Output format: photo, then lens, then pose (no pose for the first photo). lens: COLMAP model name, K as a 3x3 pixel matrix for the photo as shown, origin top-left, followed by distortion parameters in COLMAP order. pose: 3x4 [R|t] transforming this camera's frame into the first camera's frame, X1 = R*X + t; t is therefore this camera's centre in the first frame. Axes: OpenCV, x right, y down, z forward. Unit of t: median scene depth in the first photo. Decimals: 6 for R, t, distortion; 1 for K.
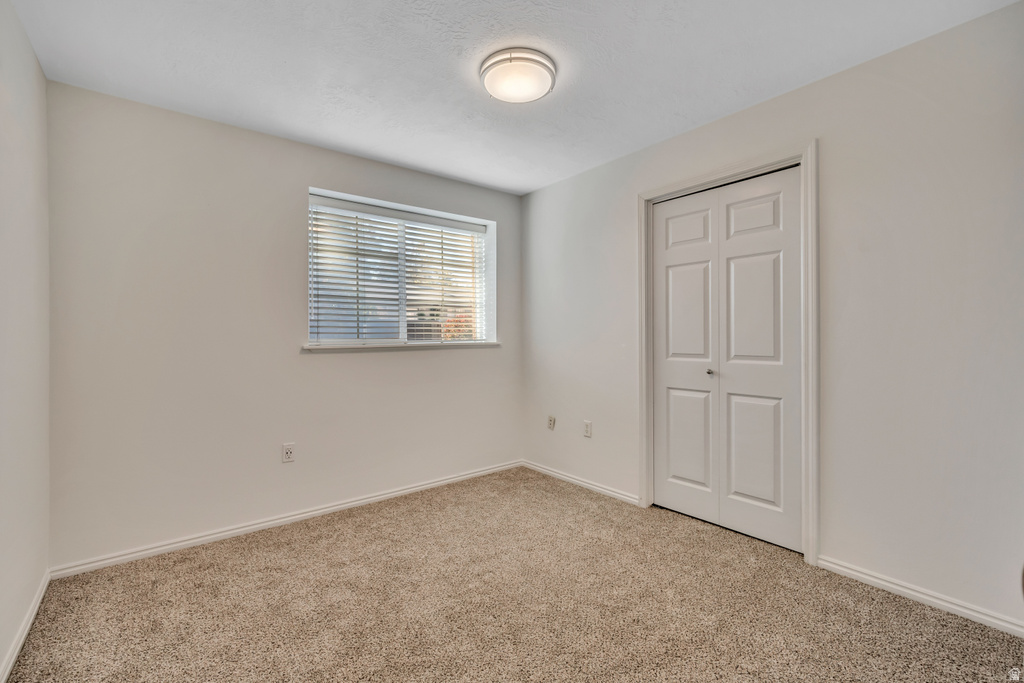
lens RADIAL K [[445.7, 0, 517.8], [0, 445.7, 333.9], [0, 0, 1]] dist [0.000386, 0.000004]
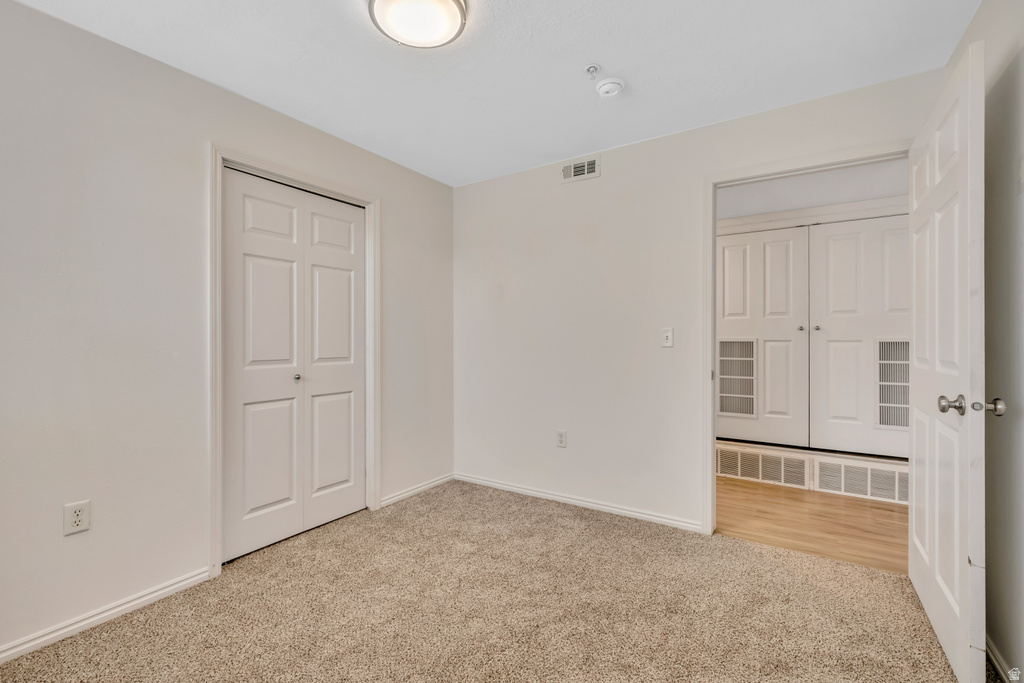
lens RADIAL K [[445.7, 0, 517.8], [0, 445.7, 333.9], [0, 0, 1]] dist [0.000386, 0.000004]
pose [[-0.322303, 0.018971, 0.946447, -0.445085], [-0.001926, 0.999784, -0.020696, 0.007352], [-0.946635, -0.008493, -0.322196, 0.600643]]
